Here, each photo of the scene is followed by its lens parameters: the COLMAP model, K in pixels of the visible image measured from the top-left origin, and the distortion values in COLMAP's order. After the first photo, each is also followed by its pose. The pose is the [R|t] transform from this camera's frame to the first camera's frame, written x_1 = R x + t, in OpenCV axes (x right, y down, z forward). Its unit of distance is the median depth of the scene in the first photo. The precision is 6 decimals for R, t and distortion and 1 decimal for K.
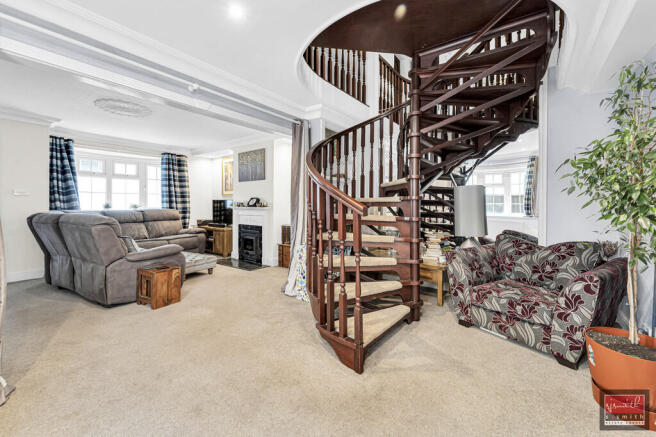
lens RADIAL K [[268.5, 0, 323.7], [0, 268.5, 206.9], [0, 0, 1]] dist [-0.000608, -0.000248]
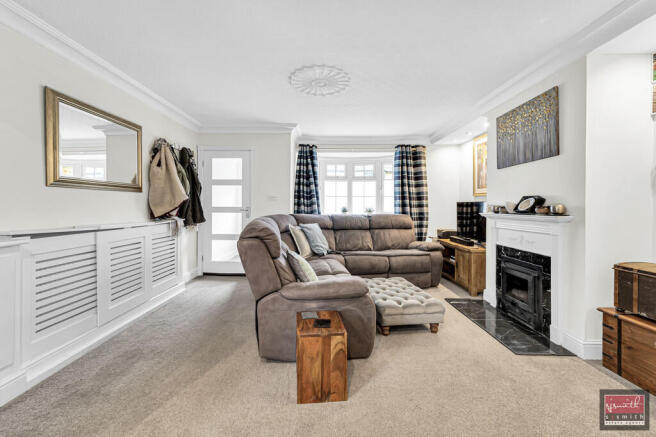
lens RADIAL K [[268.5, 0, 323.7], [0, 268.5, 206.9], [0, 0, 1]] dist [-0.000608, -0.000248]
pose [[0.604426, -0.000868, -0.796661, -0.085399], [-0.011233, 0.999891, -0.009612, -0.004250], [0.796582, 0.014759, 0.604350, 0.357195]]
